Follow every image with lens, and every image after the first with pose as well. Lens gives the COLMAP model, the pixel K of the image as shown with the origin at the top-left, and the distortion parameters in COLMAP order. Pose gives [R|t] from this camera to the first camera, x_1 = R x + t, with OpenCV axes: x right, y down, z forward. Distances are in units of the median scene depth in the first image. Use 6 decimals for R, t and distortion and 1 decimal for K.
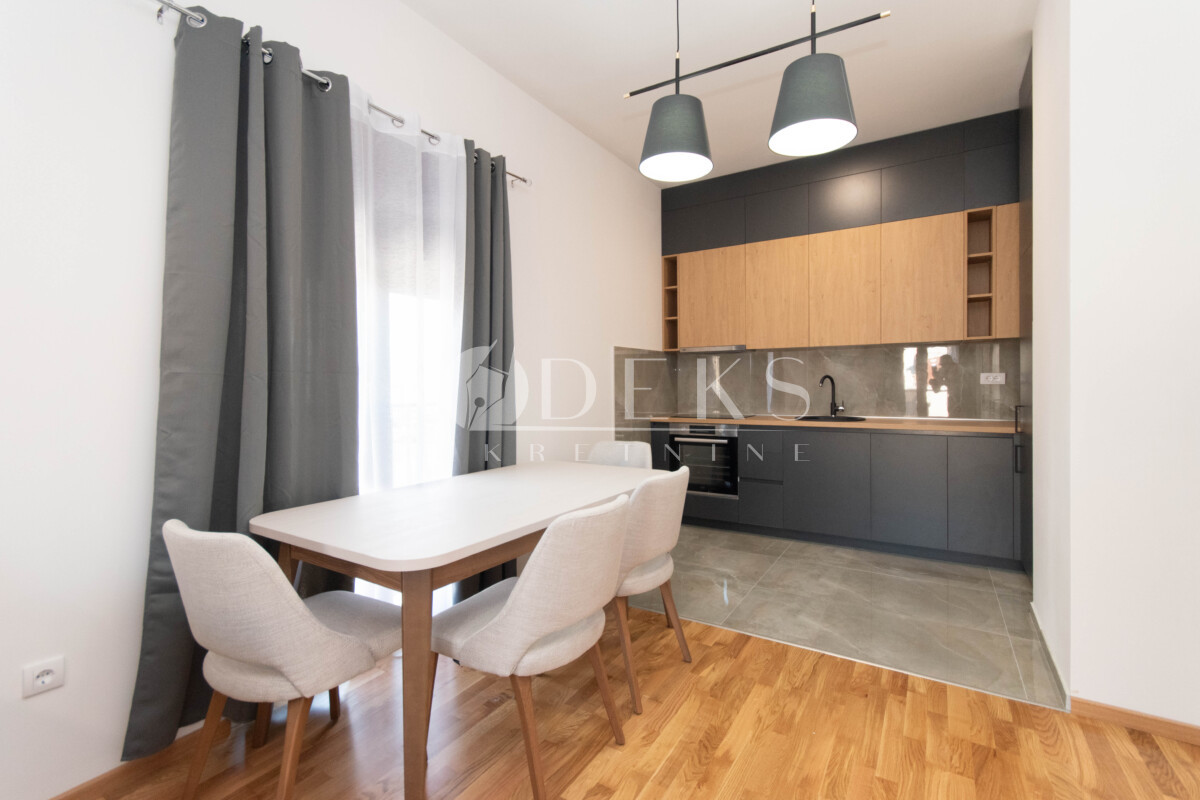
lens RADIAL K [[519.9, 0, 608.4], [0, 519.9, 387.3], [0, 0, 1]] dist [-0.002944, -0.000541]
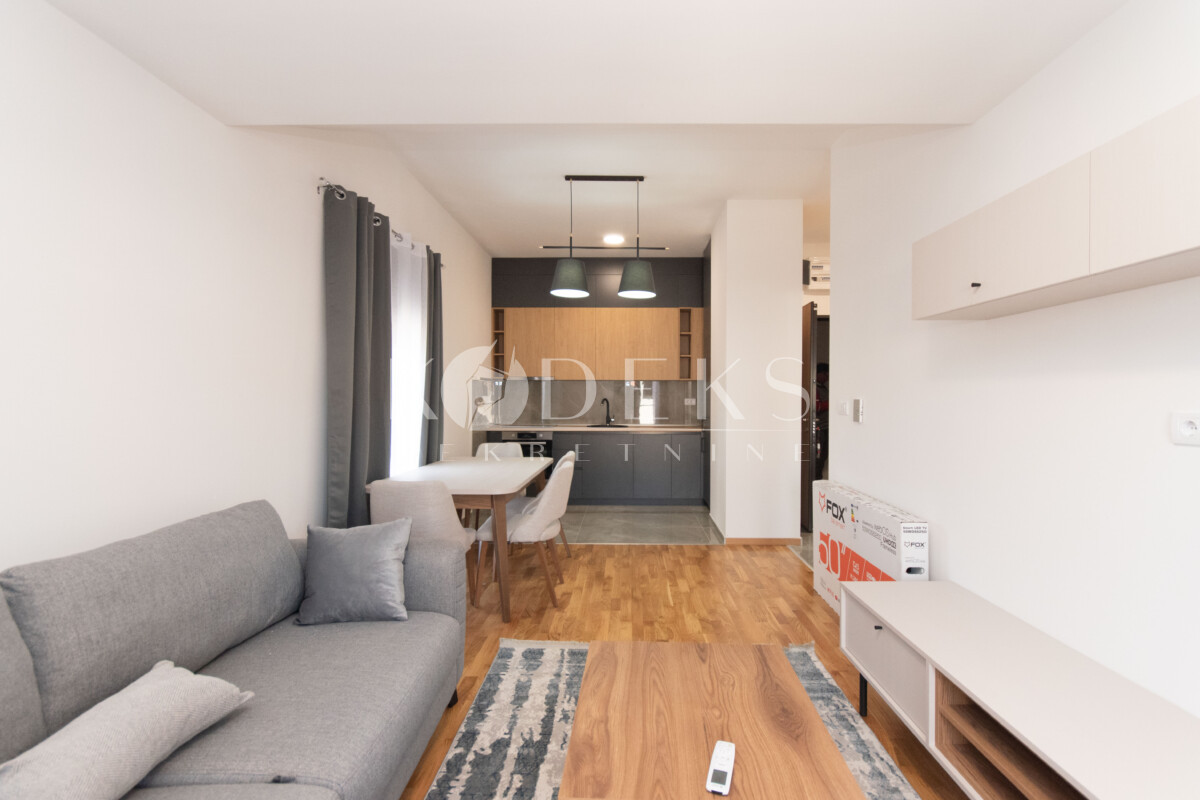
lens RADIAL K [[523.8, 0, 624.1], [0, 523.8, 397.1], [0, 0, 1]] dist [-0.000484, -0.000103]
pose [[0.853028, 0.007499, 0.521811, -0.392967], [-0.004290, 0.999964, -0.007357, -0.017027], [-0.521847, 0.004037, 0.853029, -0.415388]]
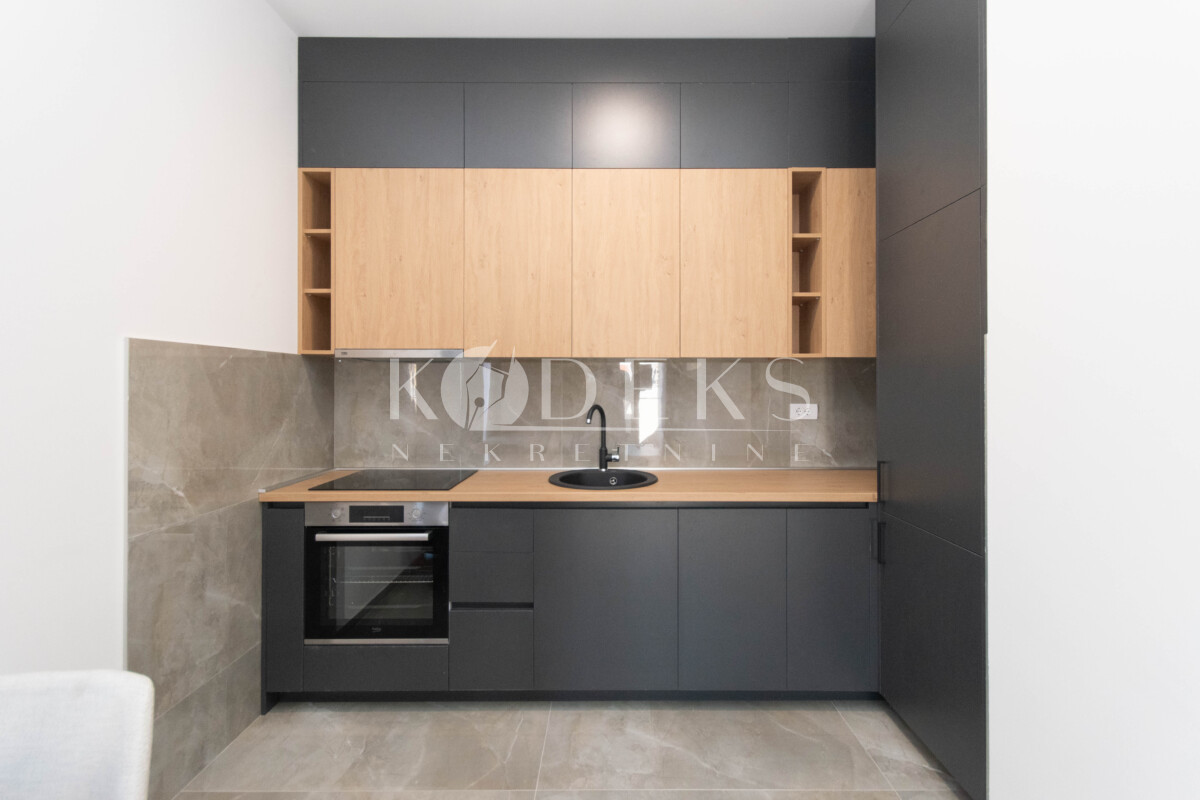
lens RADIAL K [[519.9, 0, 608.4], [0, 519.9, 387.3], [0, 0, 1]] dist [-0.002944, -0.000541]
pose [[0.849352, 0.011338, 0.527706, 0.121123], [-0.003244, 0.999863, -0.016261, -0.038261], [-0.527817, 0.012099, 0.849272, 0.525745]]
